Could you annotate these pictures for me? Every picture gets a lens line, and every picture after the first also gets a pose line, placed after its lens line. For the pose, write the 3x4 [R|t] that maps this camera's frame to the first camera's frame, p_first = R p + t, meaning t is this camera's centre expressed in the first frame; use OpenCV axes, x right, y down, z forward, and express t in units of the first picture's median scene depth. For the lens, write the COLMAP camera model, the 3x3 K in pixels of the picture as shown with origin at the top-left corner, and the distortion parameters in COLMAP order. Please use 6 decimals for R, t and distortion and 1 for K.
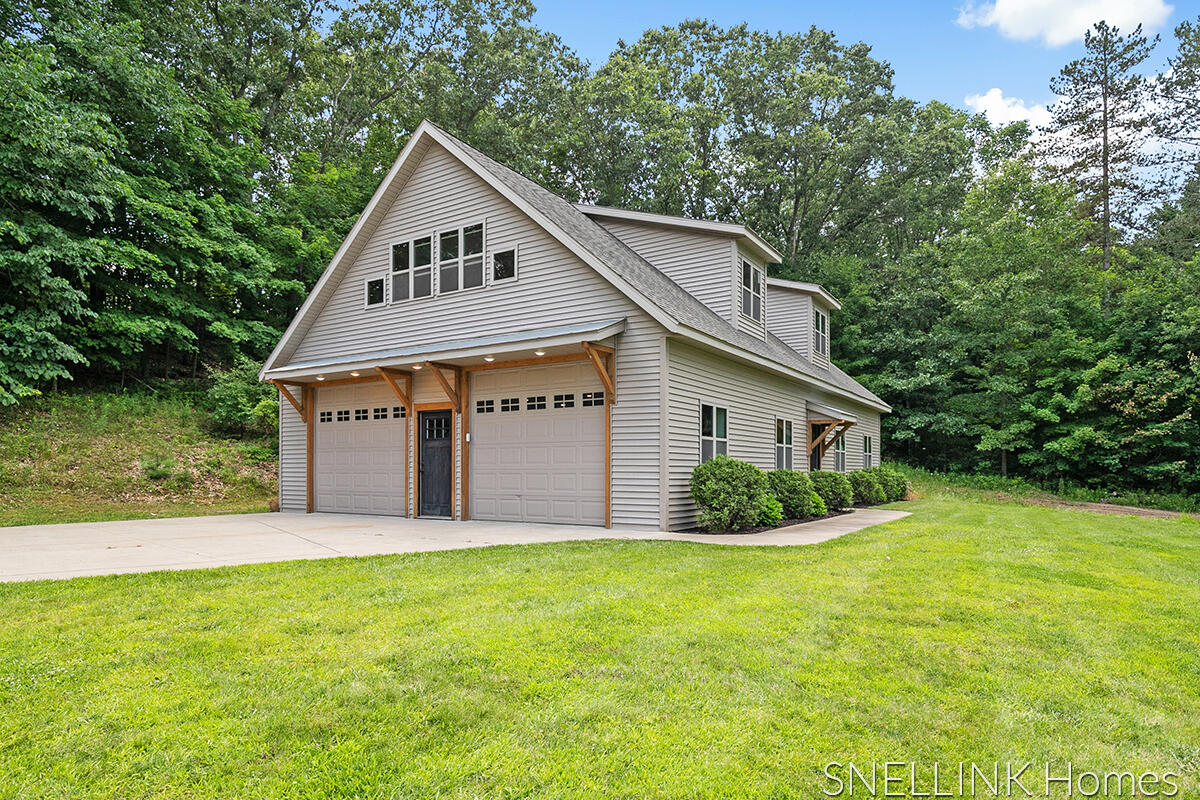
lens RADIAL K [[697.4, 0, 618.5], [0, 697.4, 461.8], [0, 0, 1]] dist [-0.006656, -0.002306]
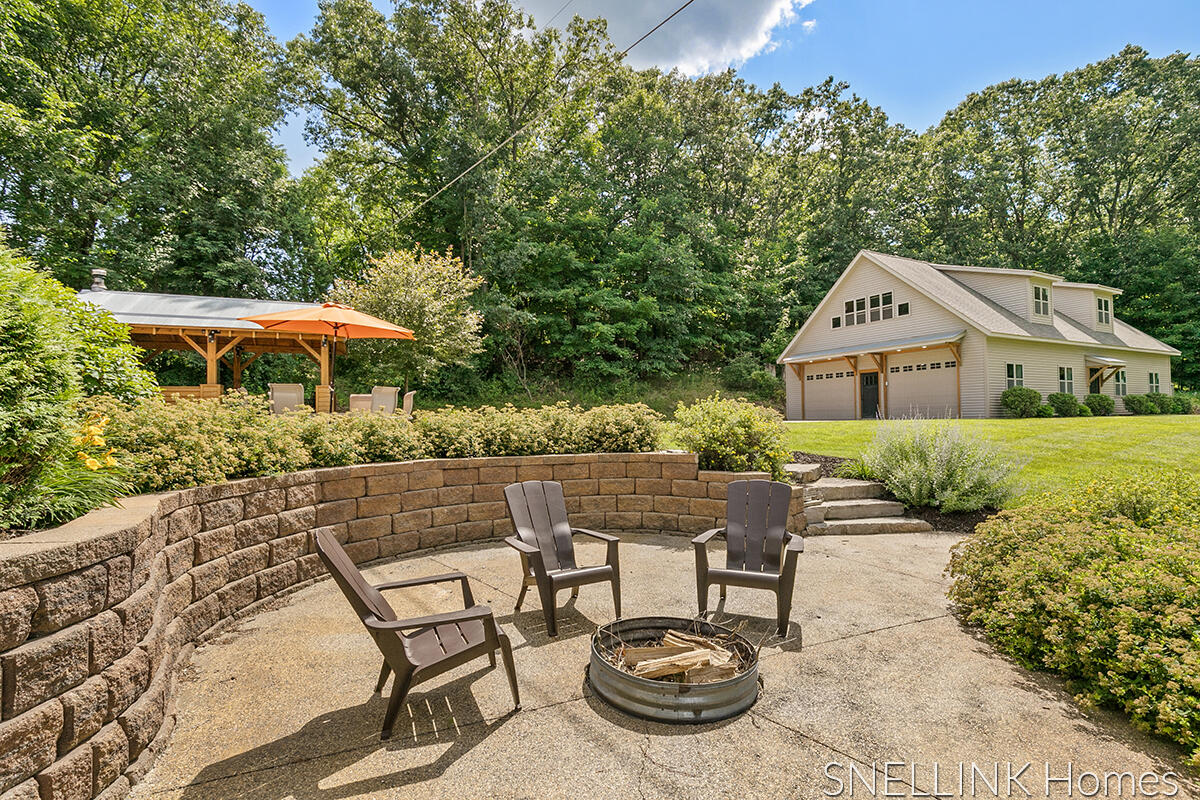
lens RADIAL K [[578.1, 0, 604.7], [0, 578.1, 399.6], [0, 0, 1]] dist [0.000582, 0.001217]
pose [[0.858433, -0.029880, -0.512054, -0.036751], [0.020293, 0.999499, -0.024304, 0.045797], [0.512524, 0.010472, 0.858609, -1.110385]]
